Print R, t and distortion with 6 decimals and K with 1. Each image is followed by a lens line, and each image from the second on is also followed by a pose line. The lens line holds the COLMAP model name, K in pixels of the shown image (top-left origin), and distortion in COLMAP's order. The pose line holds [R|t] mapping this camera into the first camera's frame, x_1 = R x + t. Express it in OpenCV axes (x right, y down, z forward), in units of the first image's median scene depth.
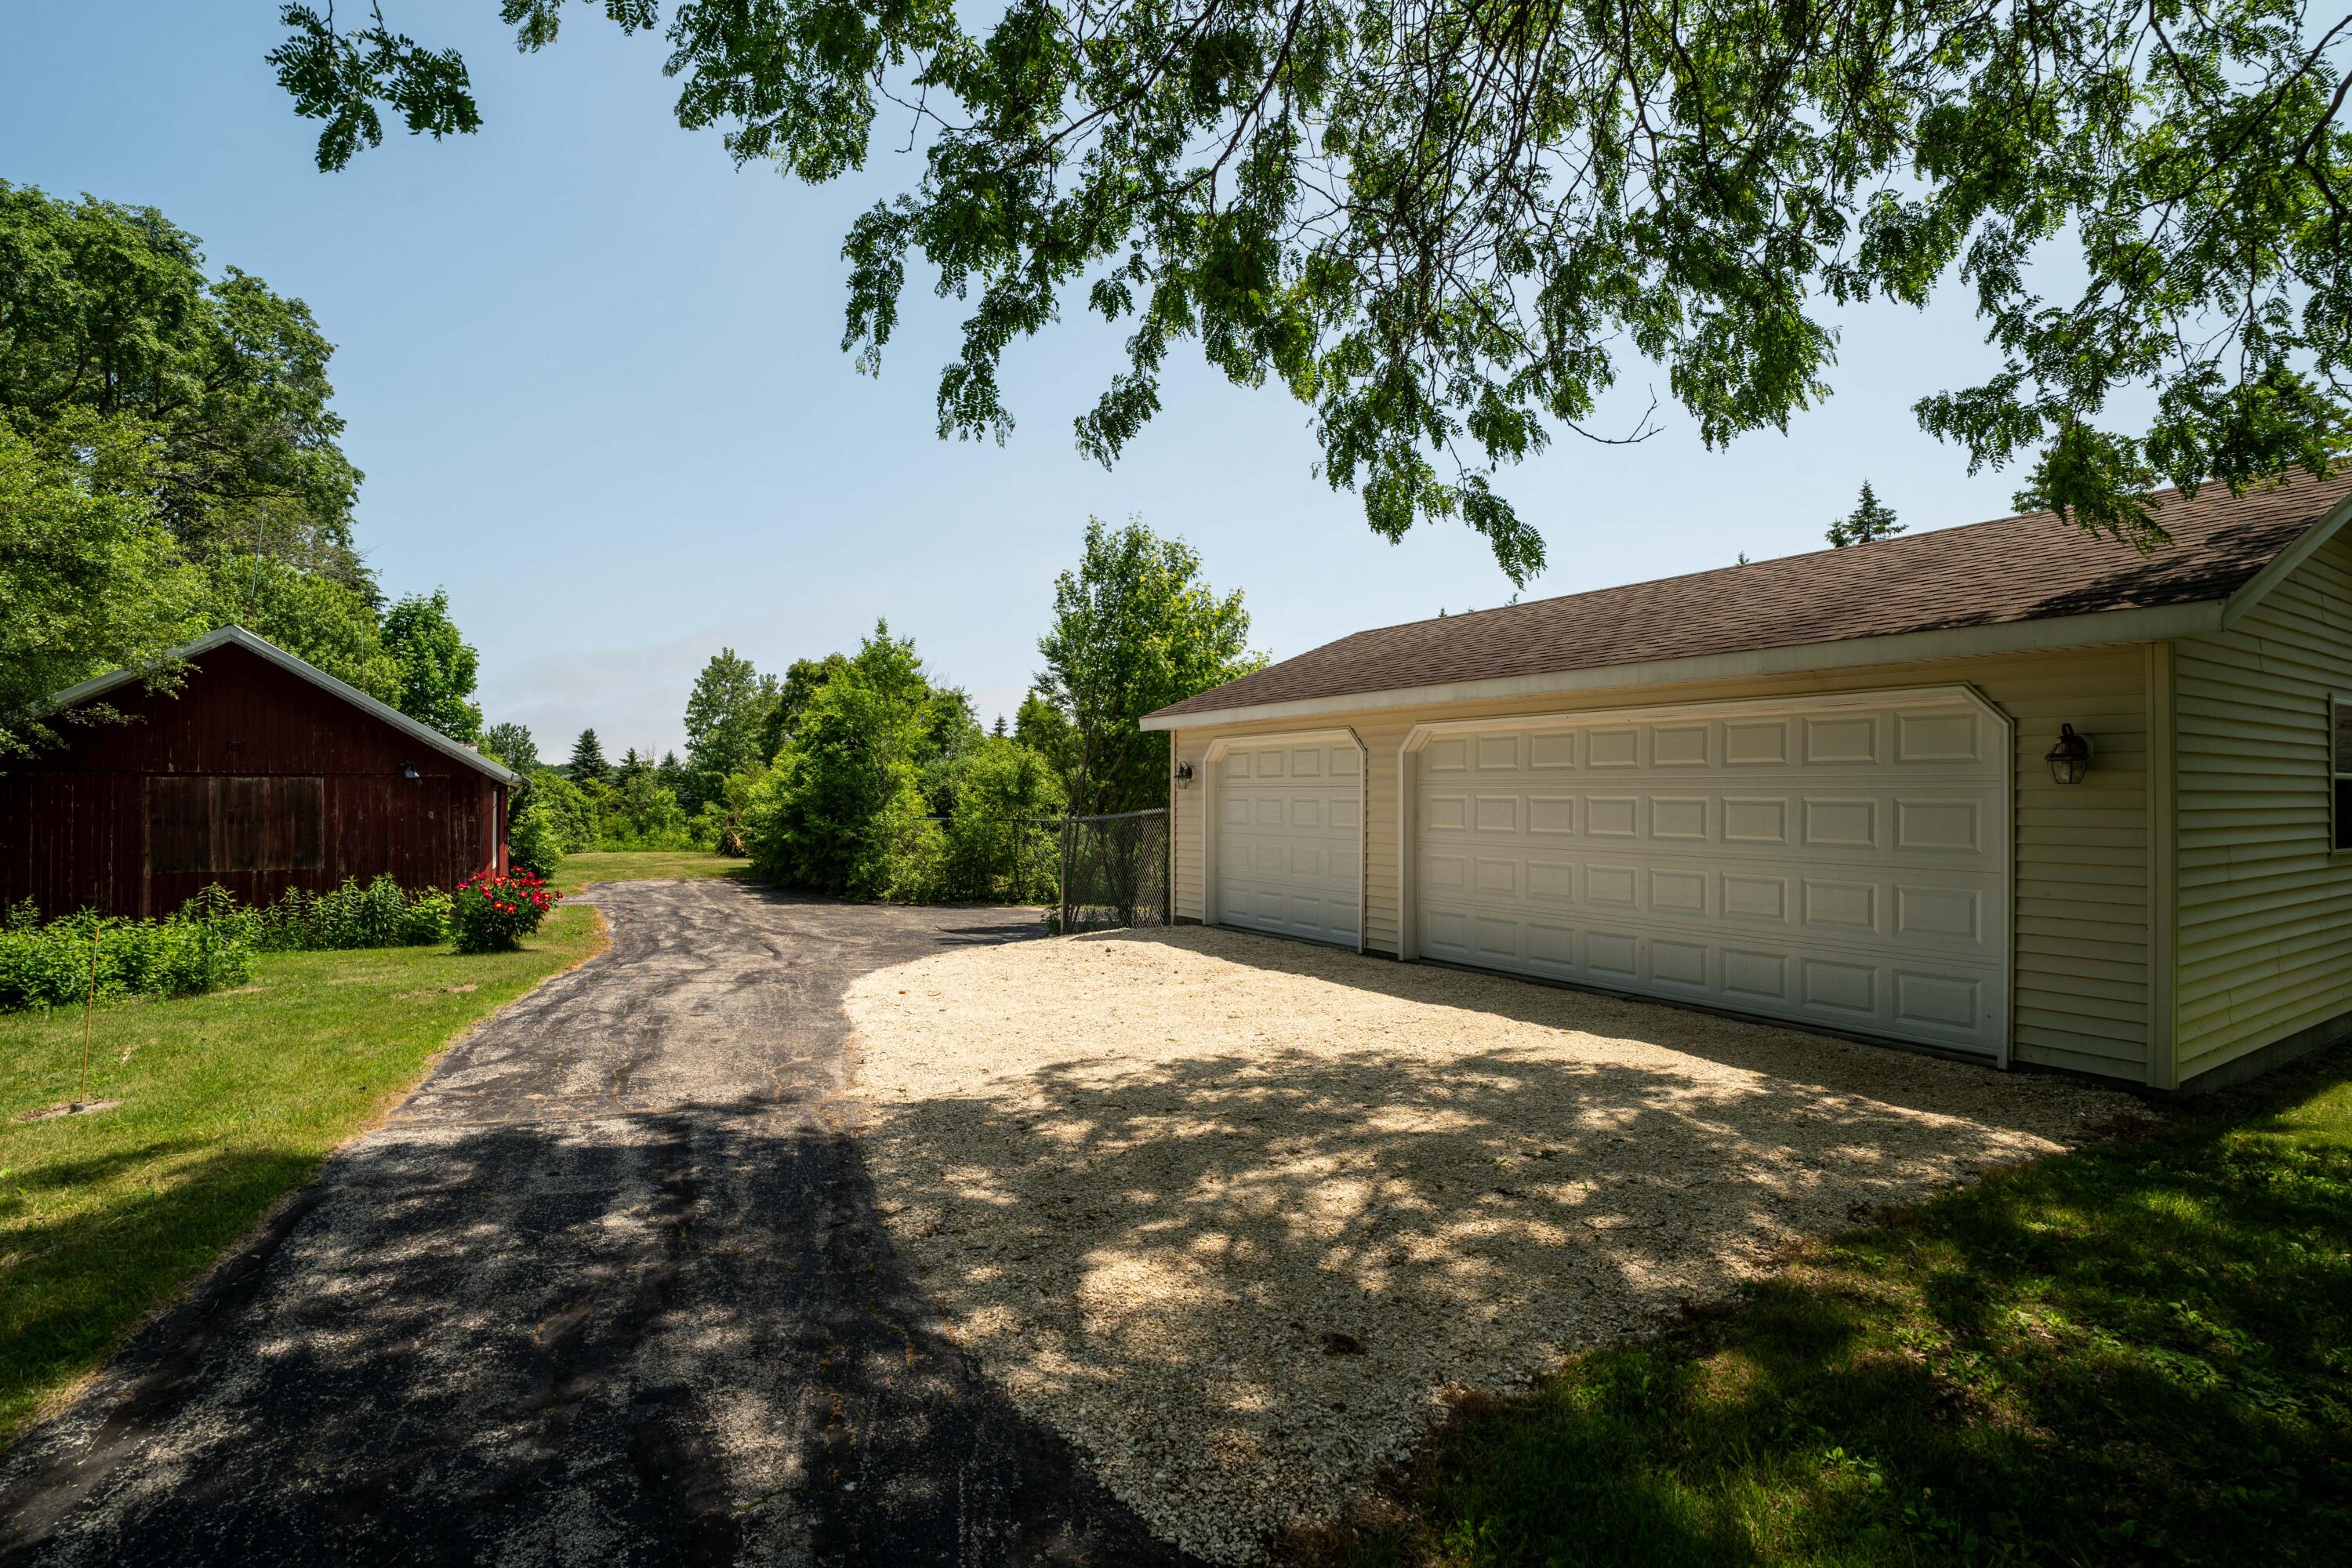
lens RADIAL K [[1060.9, 0, 1173.4], [0, 1060.9, 780.9], [0, 0, 1]] dist [-0.005831, 0.000821]
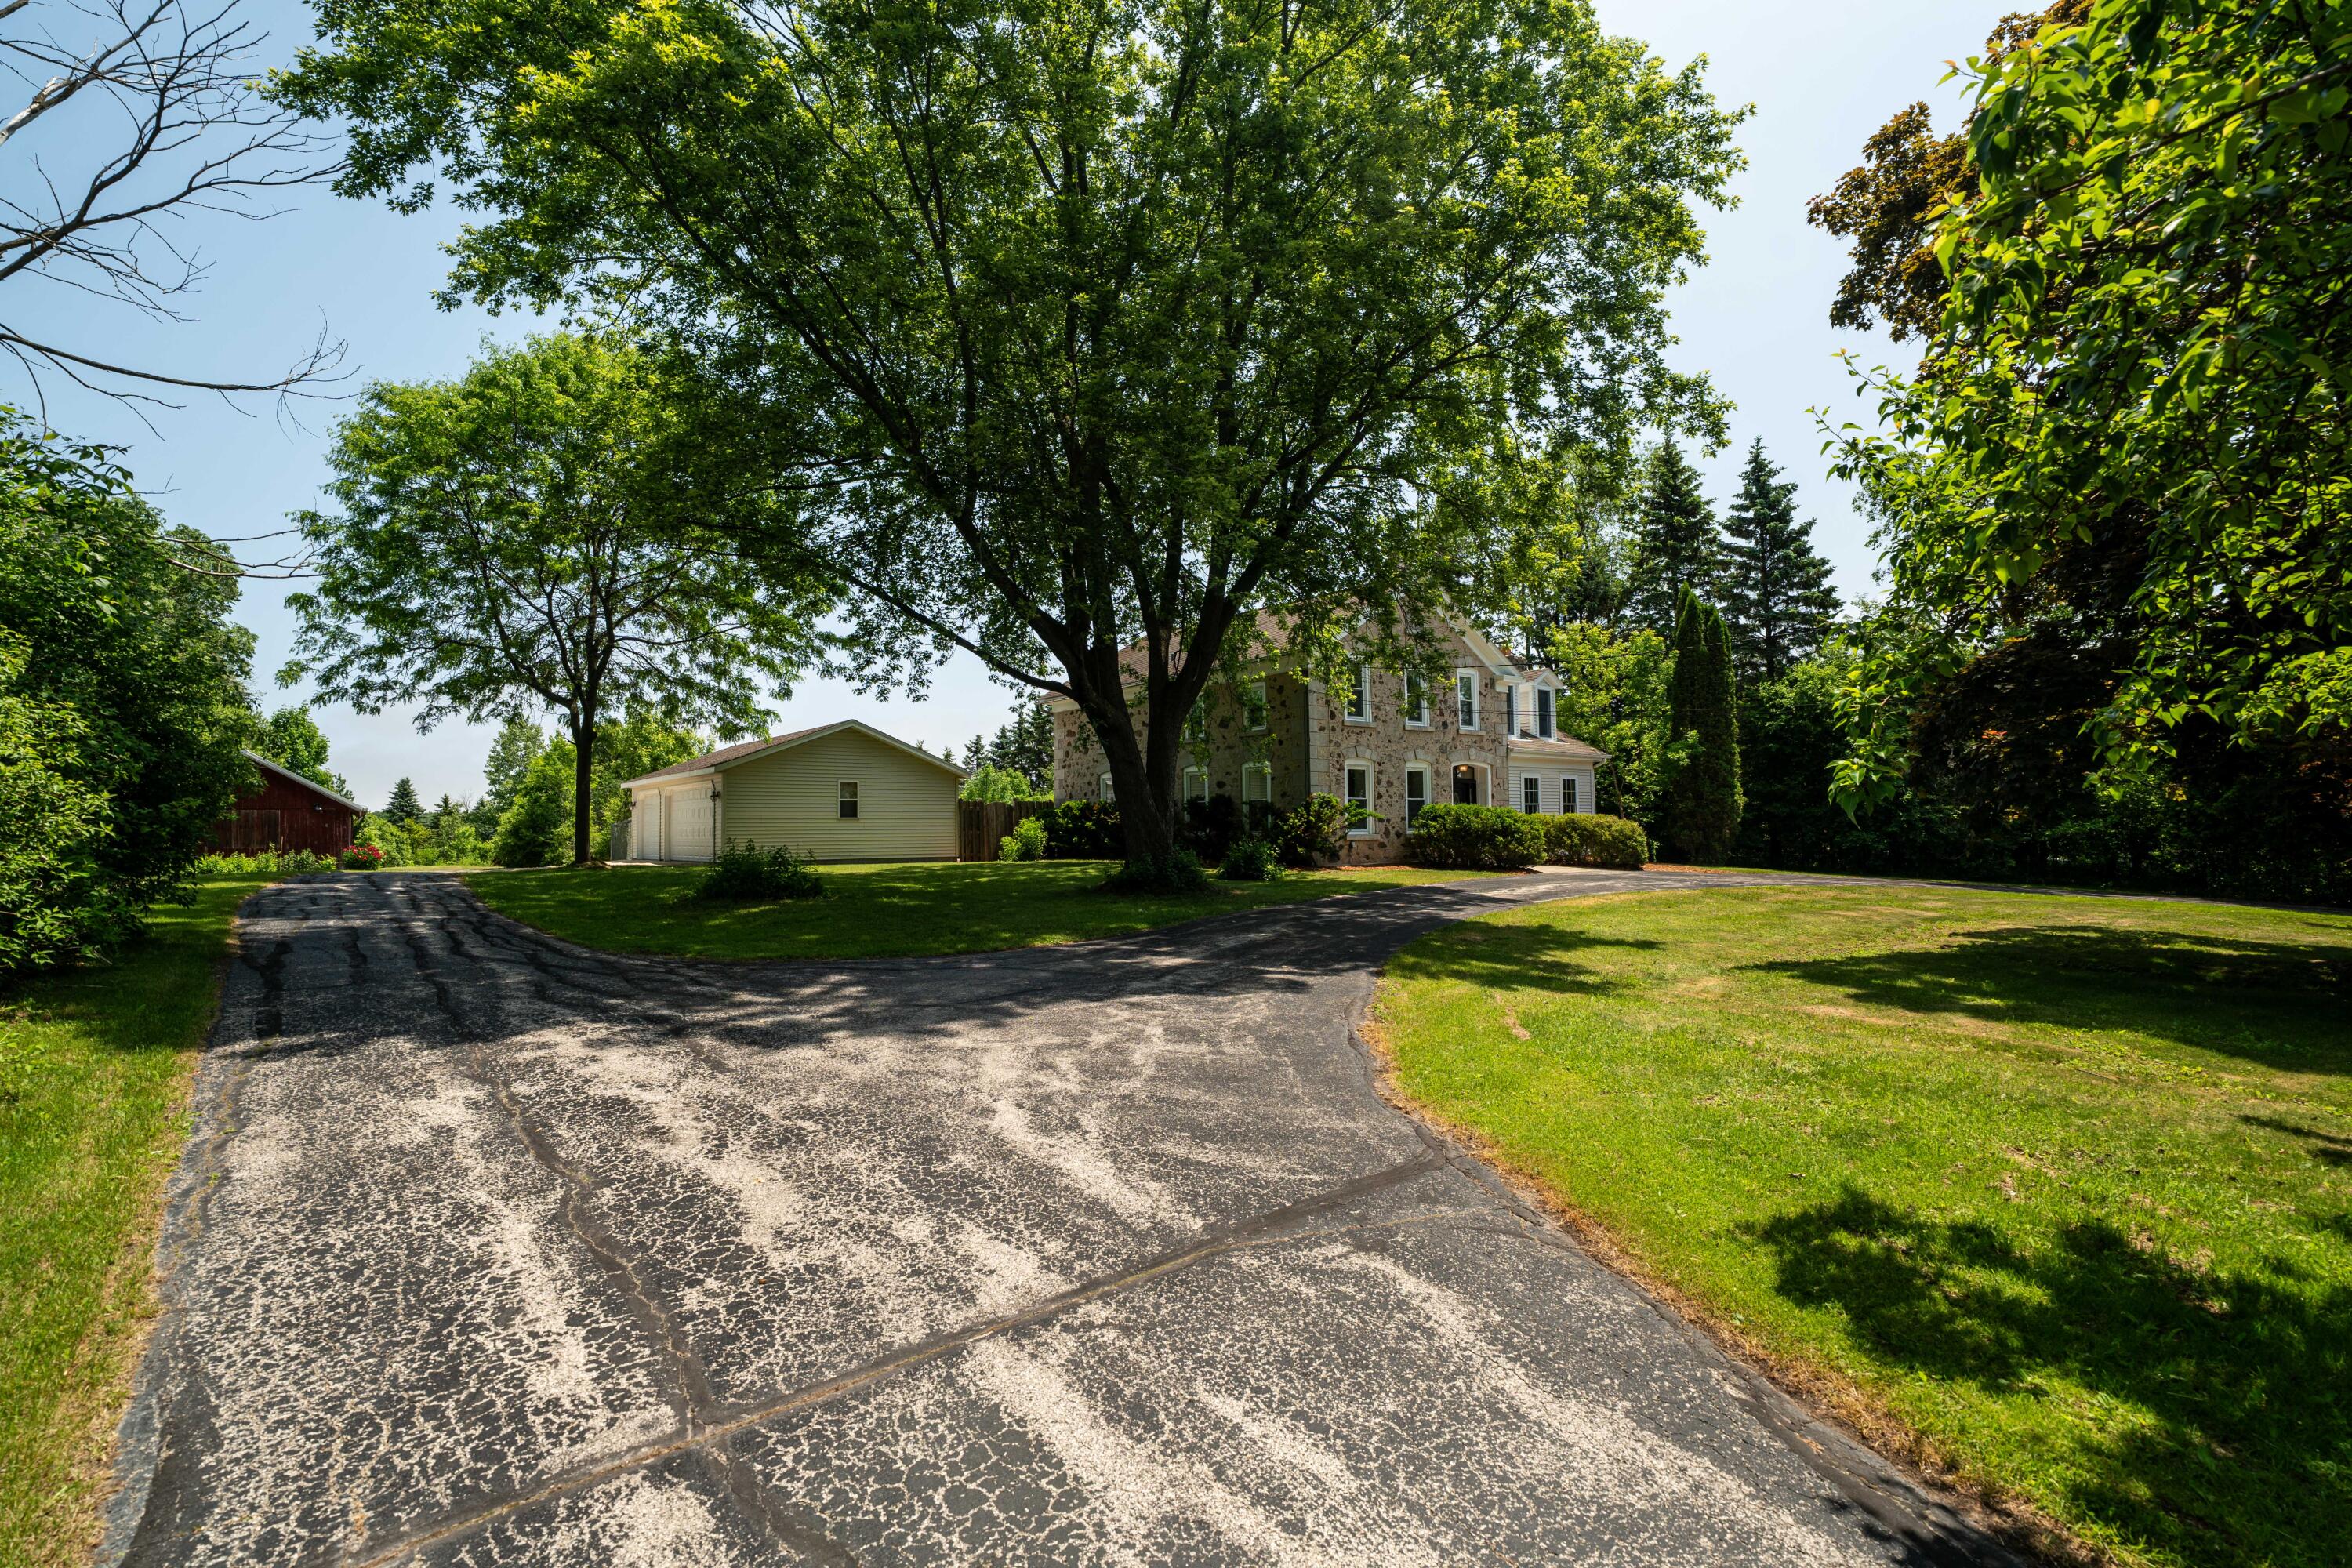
lens RADIAL K [[1060.9, 0, 1178.3], [0, 1060.9, 794.1], [0, 0, 1]] dist [-0.005831, 0.000821]
pose [[0.992193, -0.010011, 0.124308, 0.206159], [0.013026, 0.999640, -0.023464, 0.009598], [-0.124028, 0.024900, 0.991966, -0.364123]]
